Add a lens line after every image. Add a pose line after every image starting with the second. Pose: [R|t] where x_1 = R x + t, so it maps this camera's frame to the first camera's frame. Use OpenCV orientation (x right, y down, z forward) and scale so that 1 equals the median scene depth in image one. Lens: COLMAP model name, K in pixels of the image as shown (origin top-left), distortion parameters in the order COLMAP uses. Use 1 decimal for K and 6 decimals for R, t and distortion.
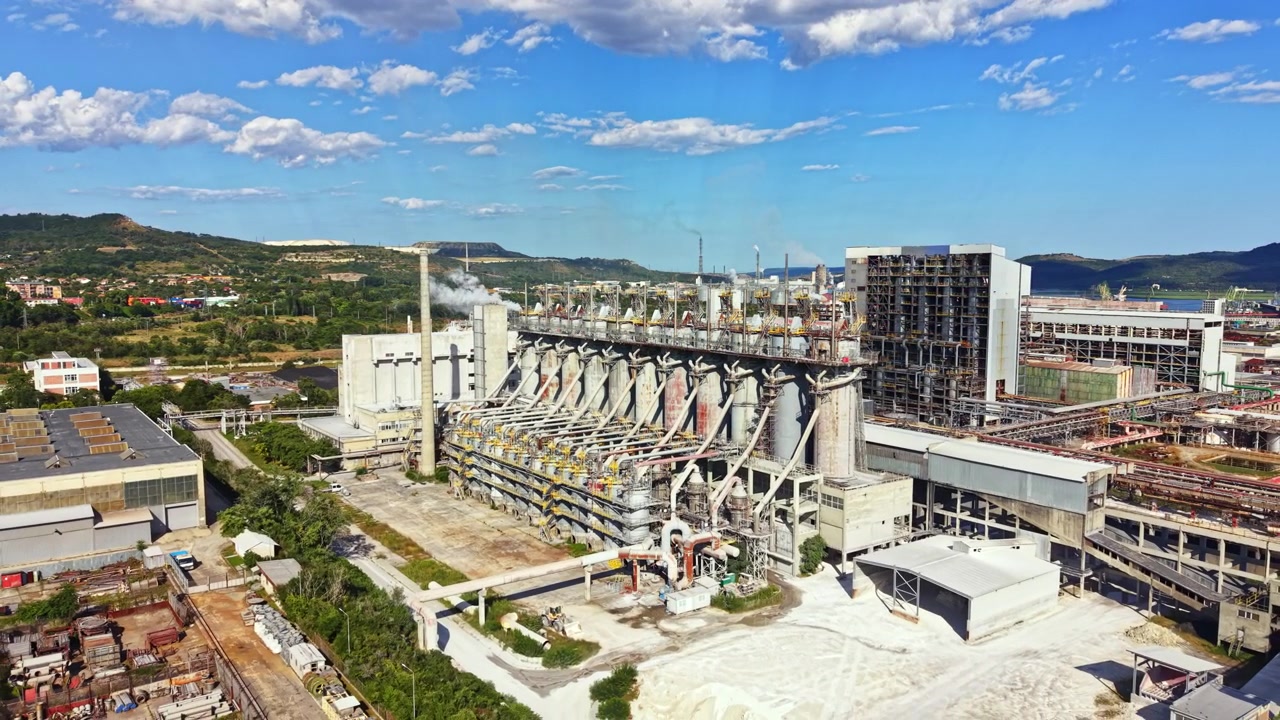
lens RADIAL K [[910.8, 0, 643.7], [0, 910.8, 358.7], [0, 0, 1]] dist [-0.001192, -0.001465]
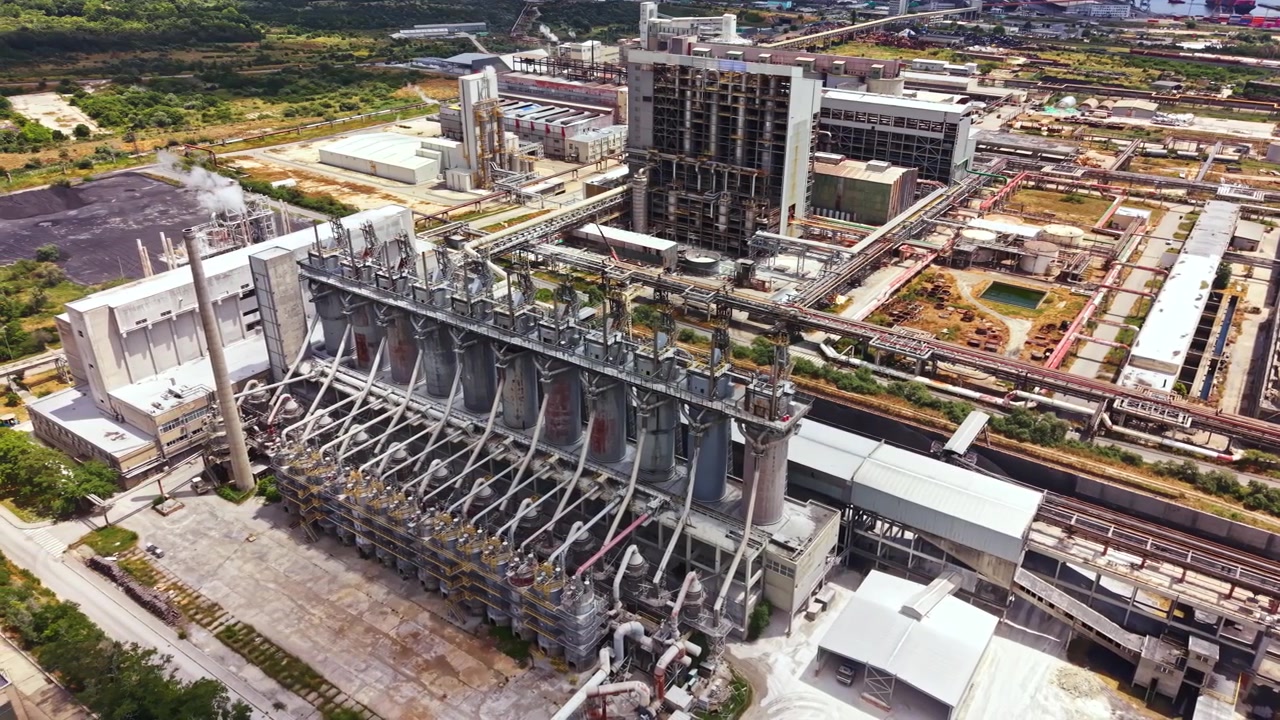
lens RADIAL K [[910.8, 0, 637.0], [0, 910.8, 363.8], [0, 0, 1]] dist [-0.001192, -0.001465]
pose [[0.943861, -0.147863, 0.295404, -0.085302], [0.031092, 0.930025, 0.366178, -0.181347], [-0.328878, -0.336436, 0.882411, 0.118266]]
